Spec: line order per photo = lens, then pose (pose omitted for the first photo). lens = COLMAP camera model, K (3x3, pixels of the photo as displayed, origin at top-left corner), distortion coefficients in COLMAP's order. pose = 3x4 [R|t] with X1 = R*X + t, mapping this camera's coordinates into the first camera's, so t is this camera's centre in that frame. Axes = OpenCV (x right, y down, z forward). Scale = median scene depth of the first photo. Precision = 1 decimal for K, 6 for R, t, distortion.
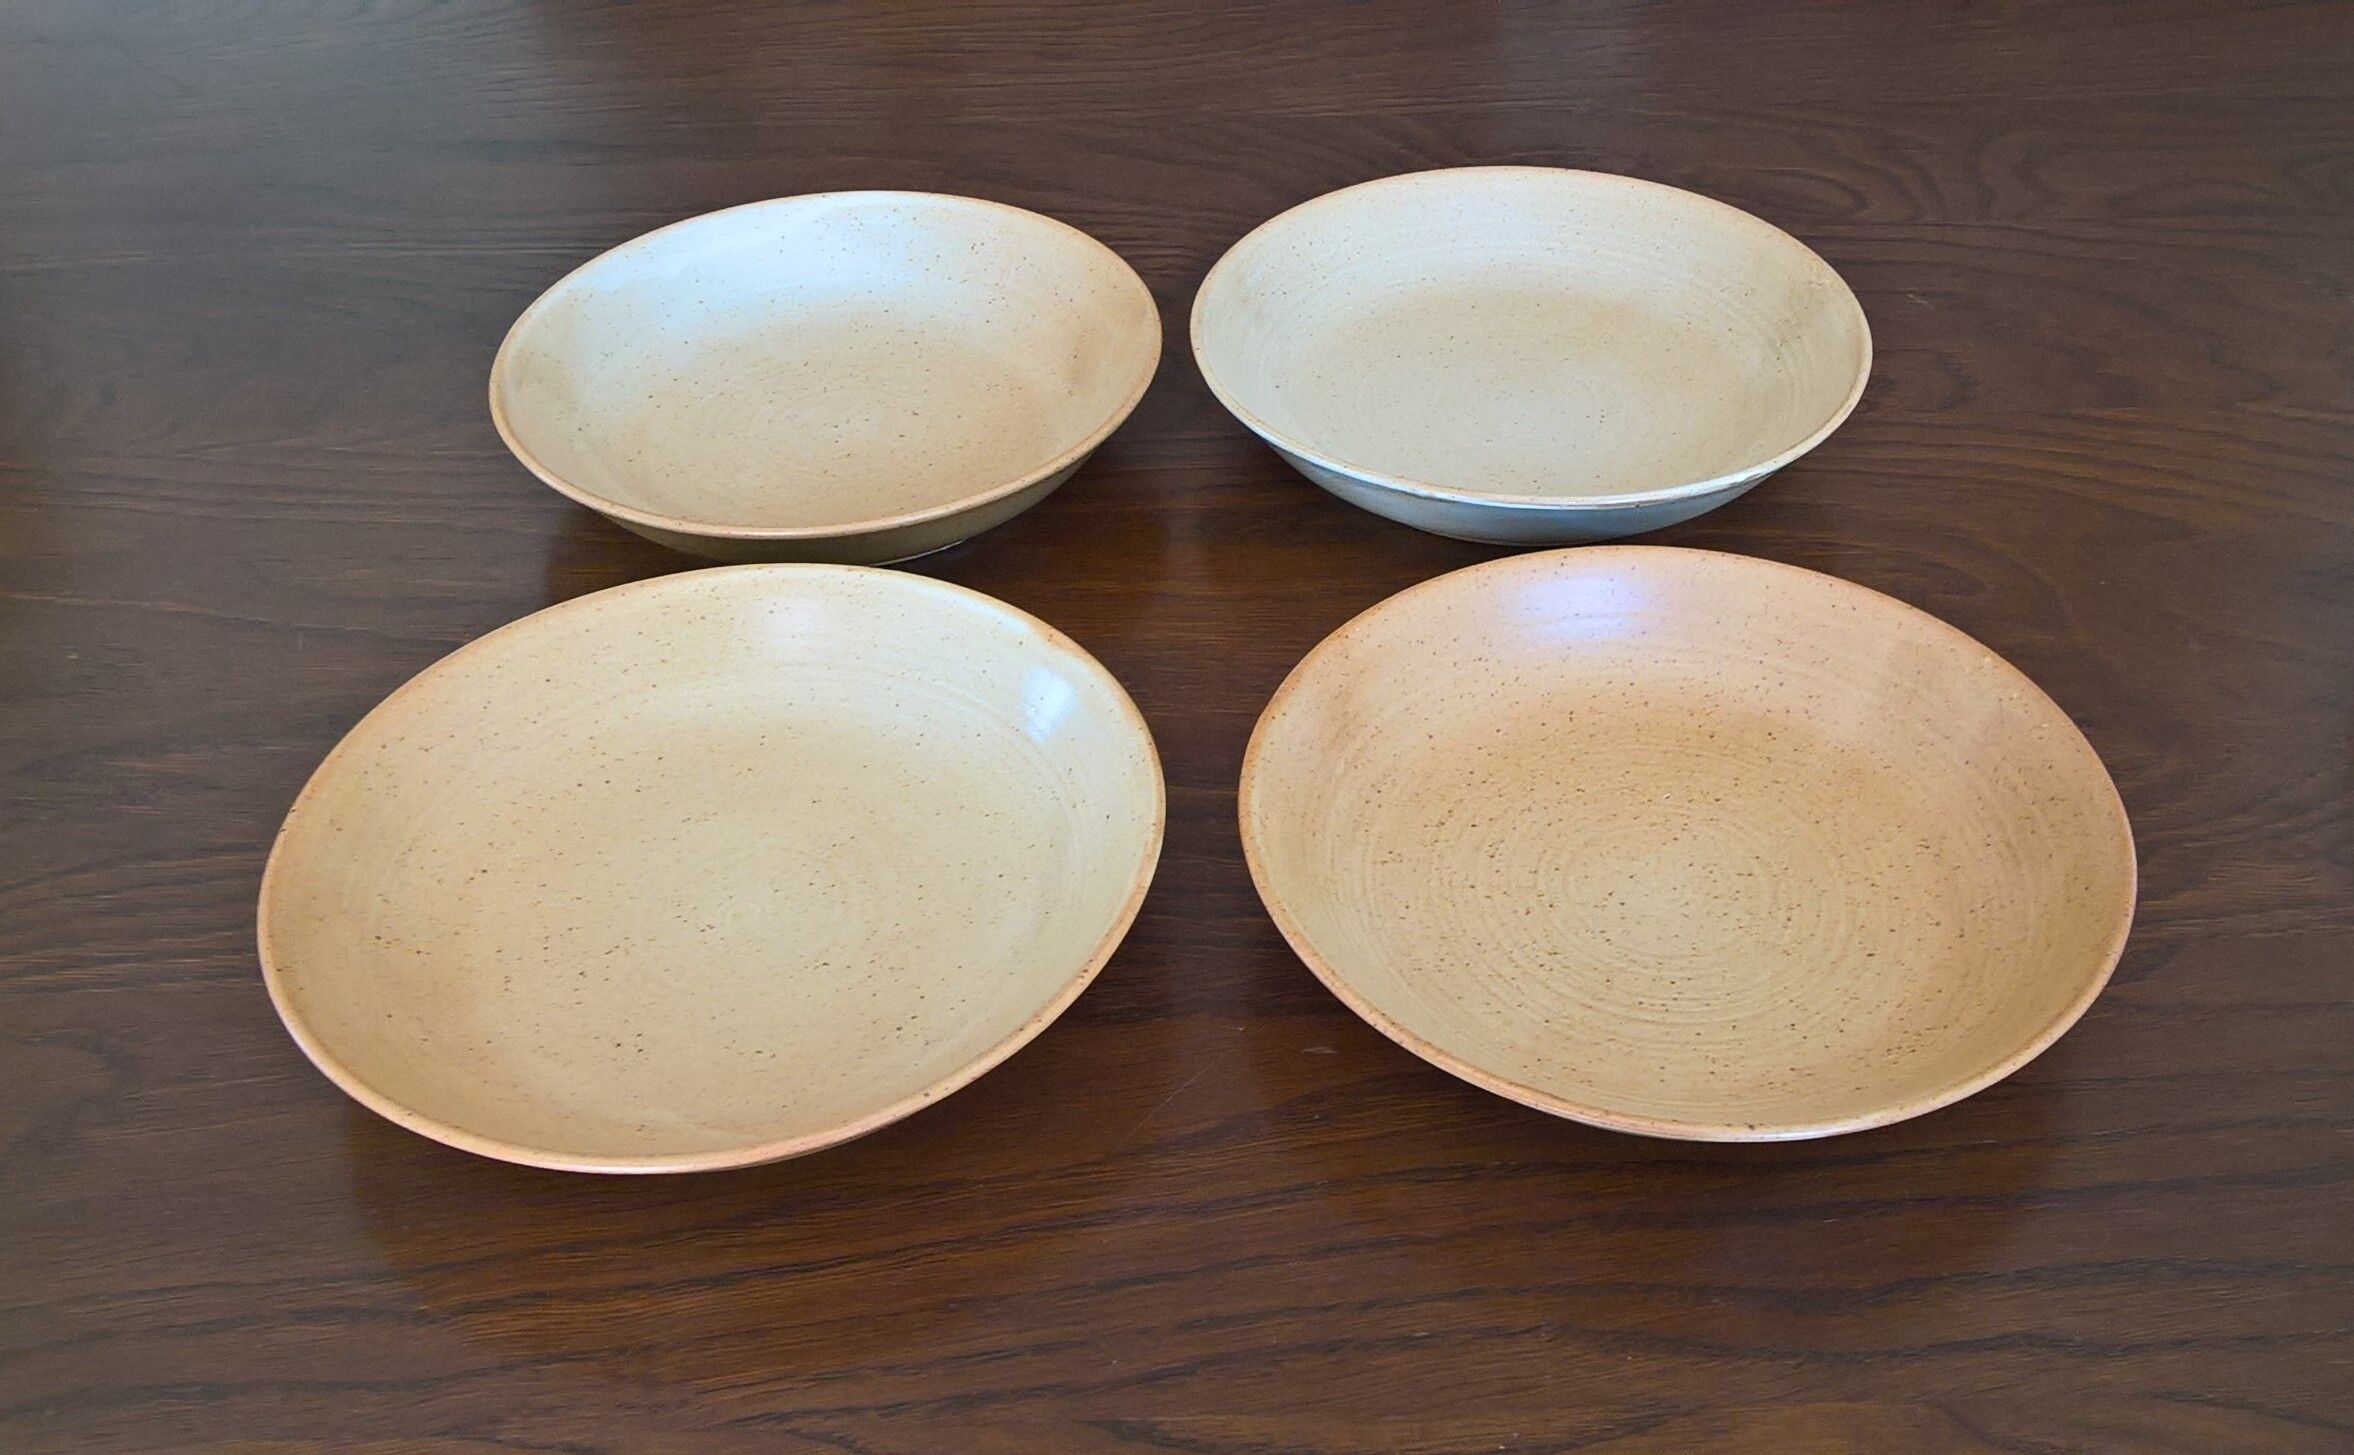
lens RADIAL K [[2254.1, 0, 1184.5], [0, 2254.1, 727.3], [0, 0, 1]] dist [-0.004360, 0.000000]
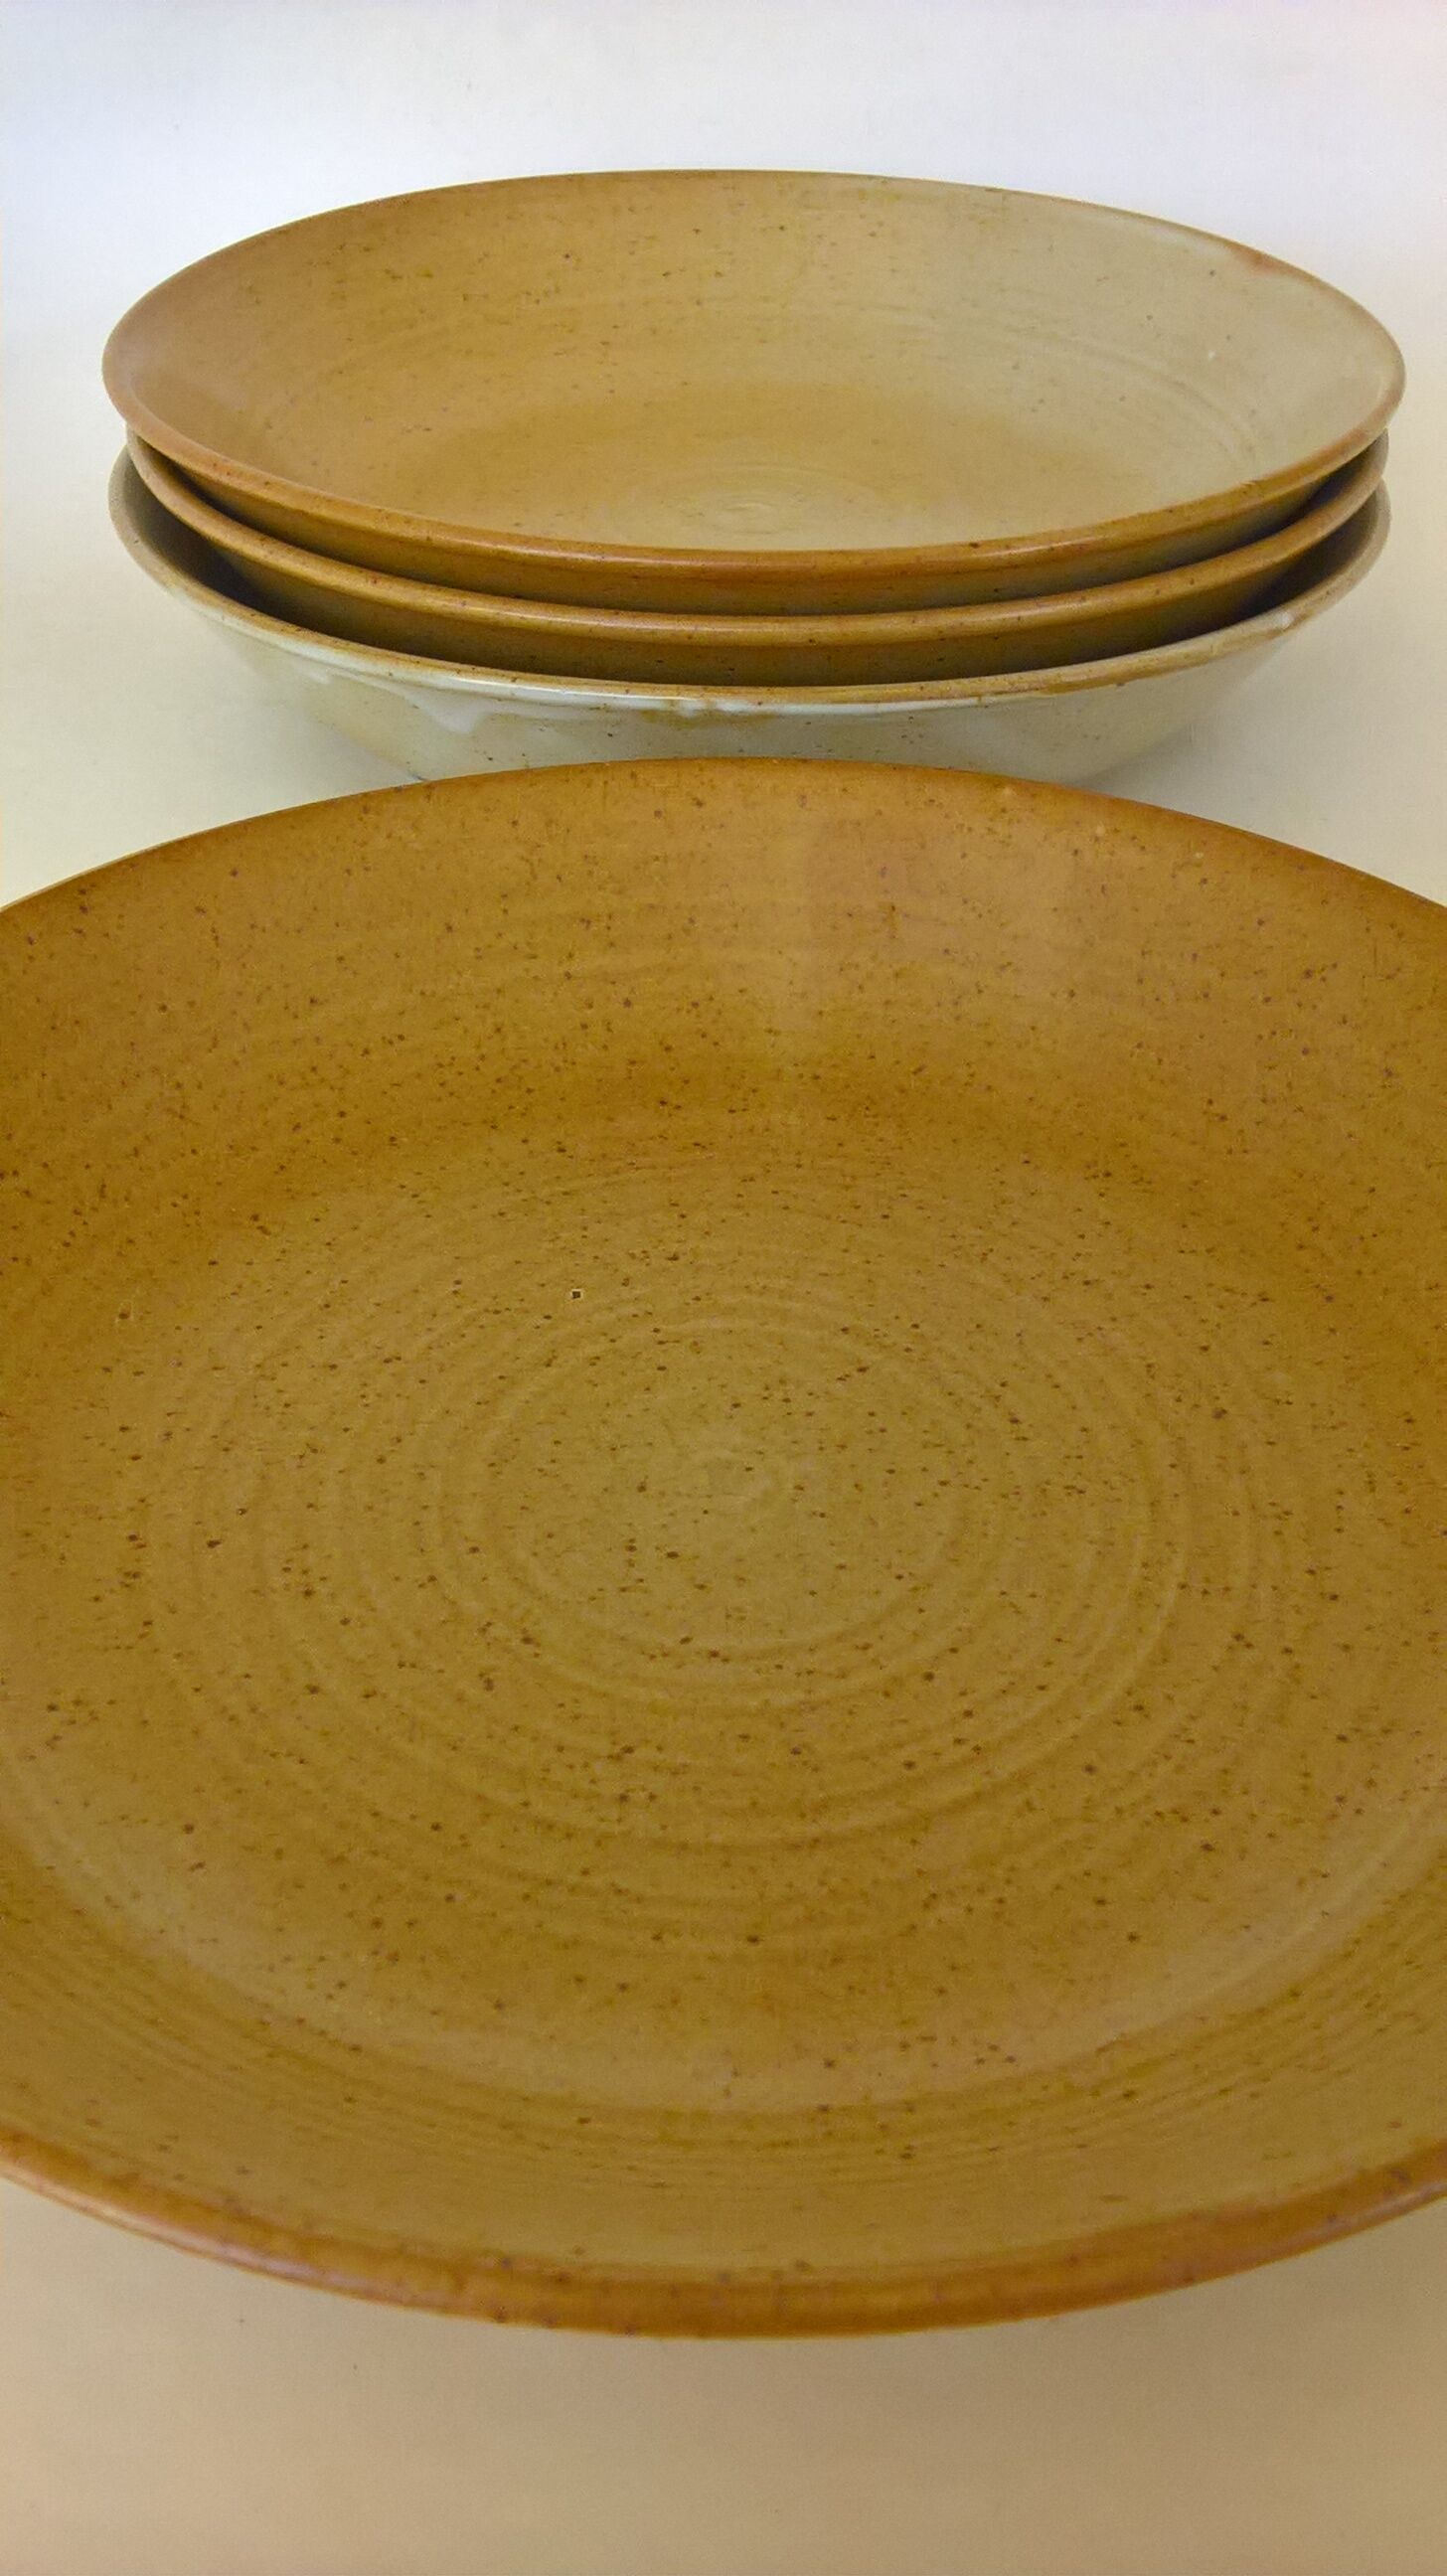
lens RADIAL K [[2288.1, 0, 686.0], [0, 2288.1, 1305.9], [0, 0, 1]] dist [0.039966, -0.193161]
pose [[0.774454, -0.365435, 0.516409, 0.006120], [0.388014, 0.919105, 0.068500, 0.011876], [-0.499666, 0.147324, 0.853598, 0.652845]]
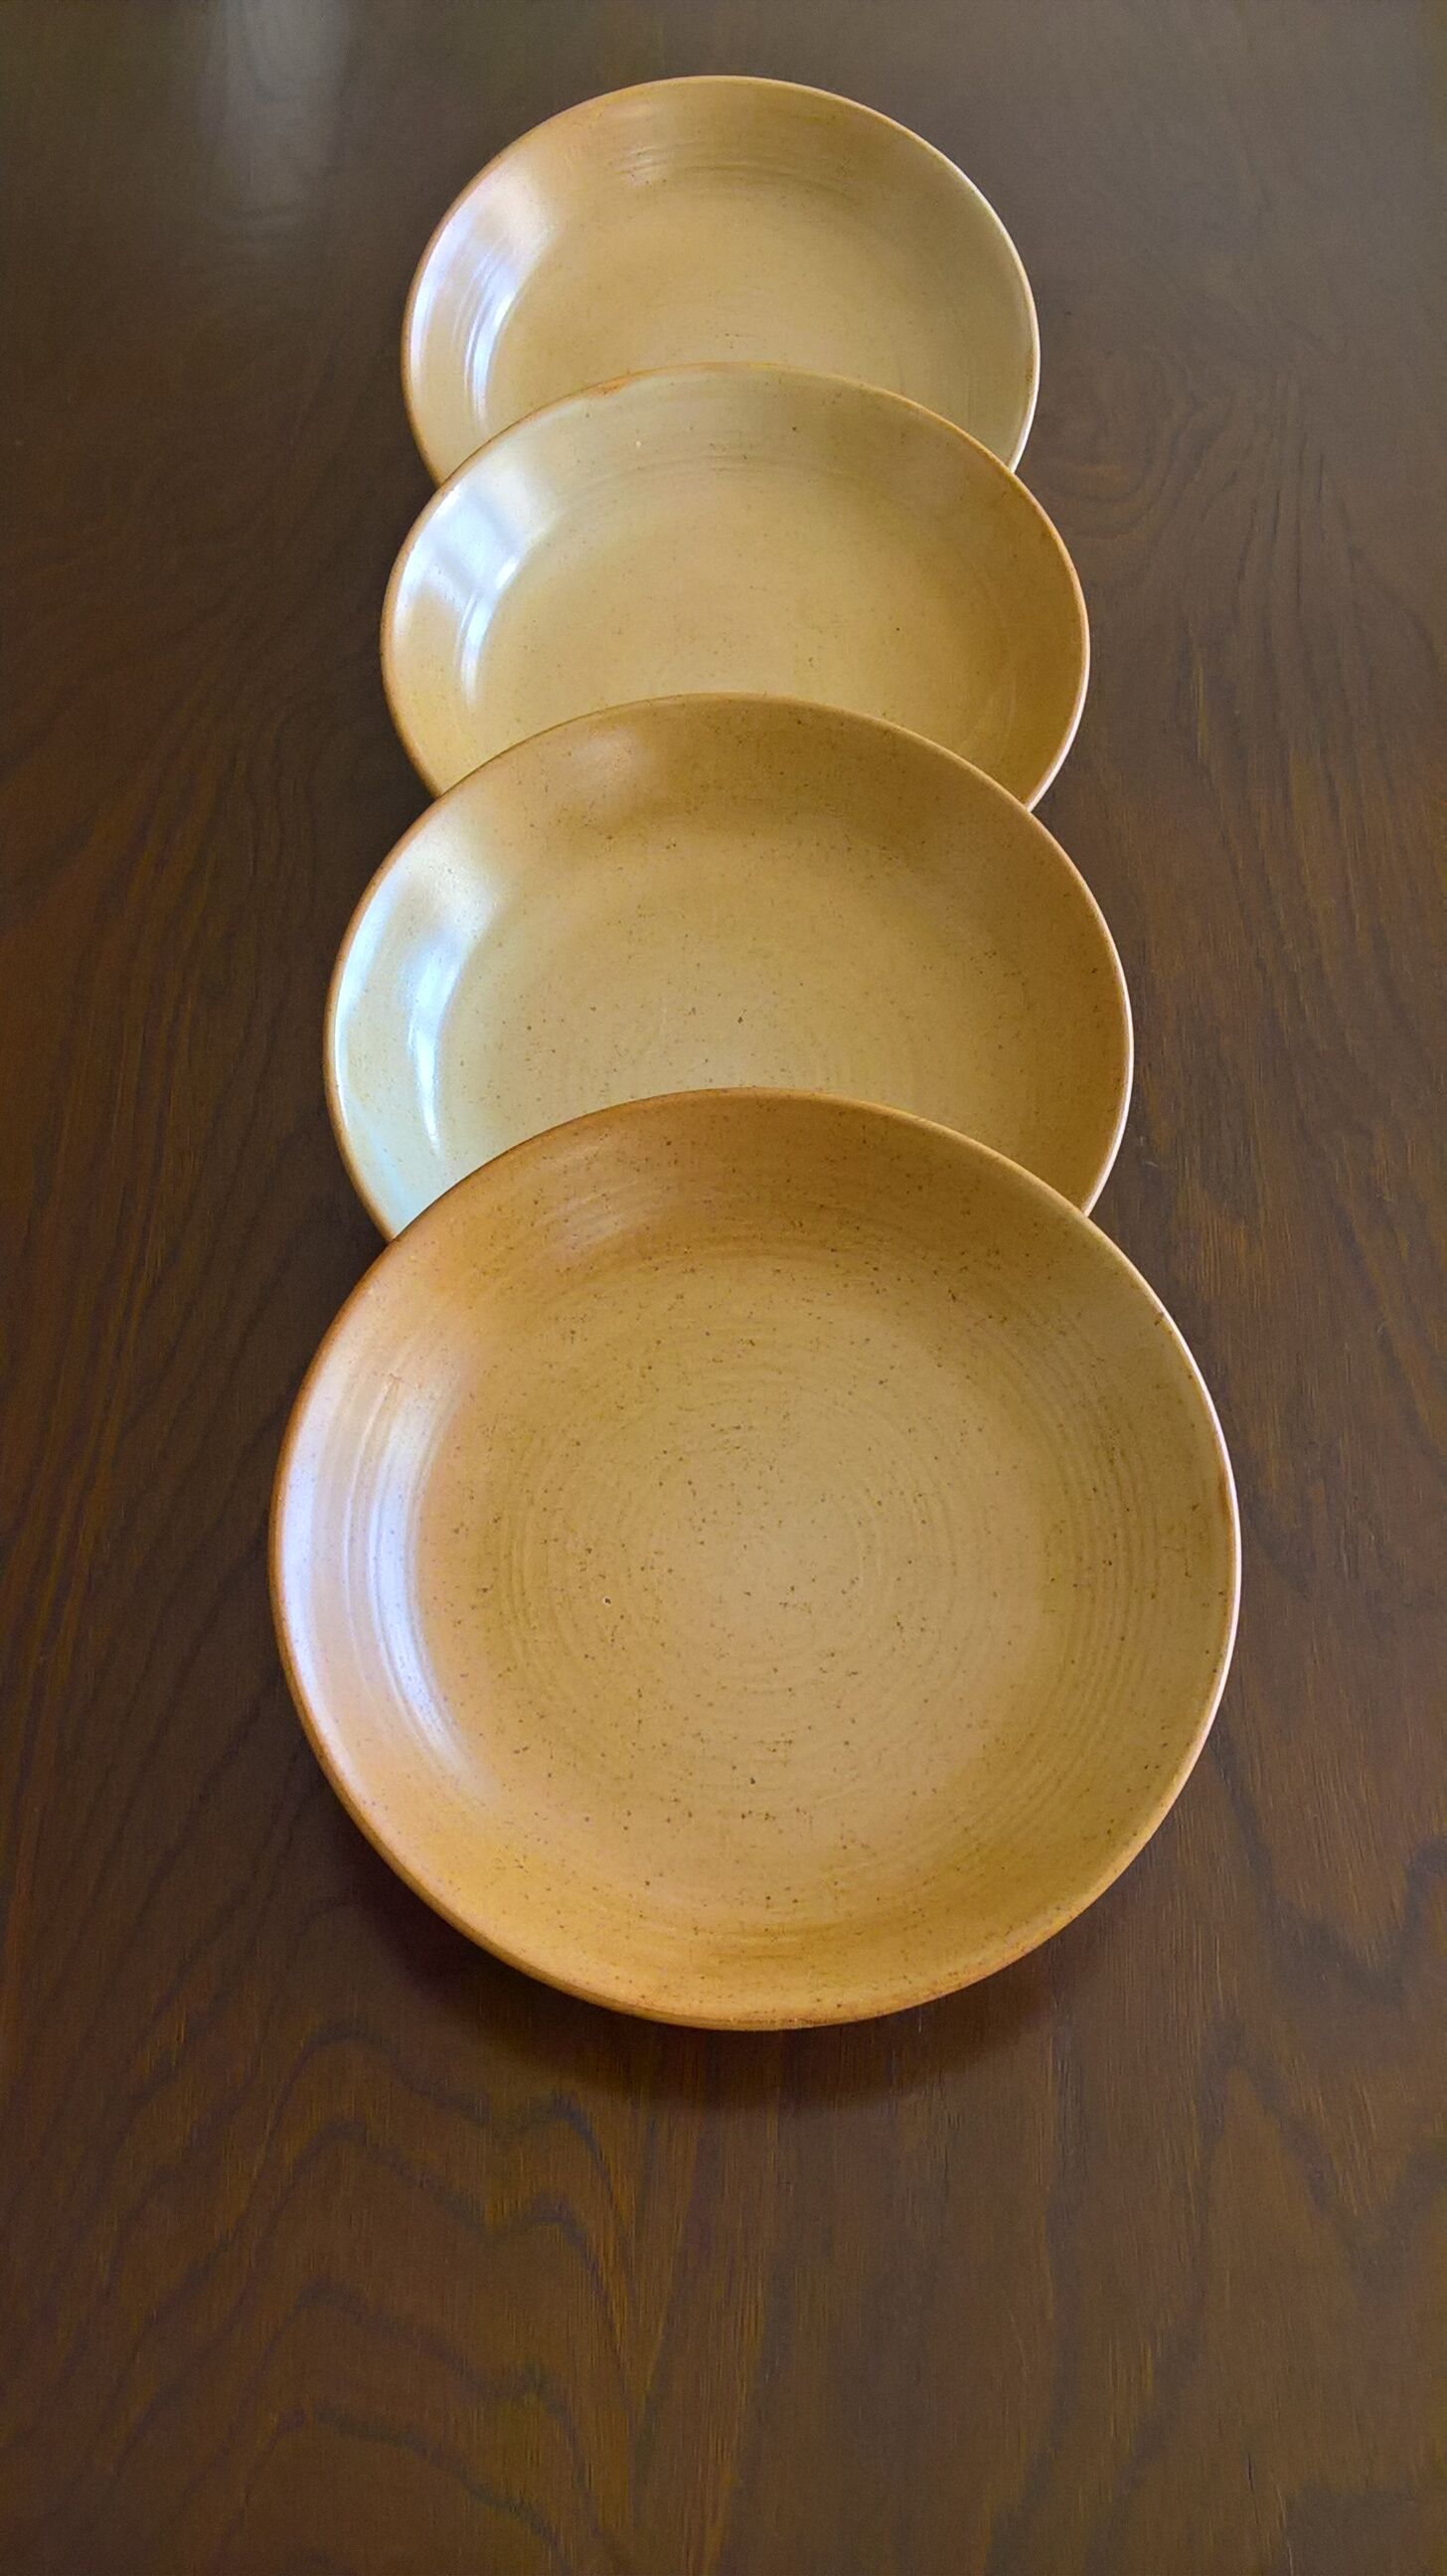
lens RADIAL K [[2288.1, 0, 700.9], [0, 2288.1, 1285.2], [0, 0, 1]] dist [0.039966, -0.193161]
pose [[-0.479434, -0.806904, 0.345036, -0.011141], [0.567300, 0.015009, 0.823374, -0.718018], [-0.669563, 0.590492, 0.450560, 0.529883]]
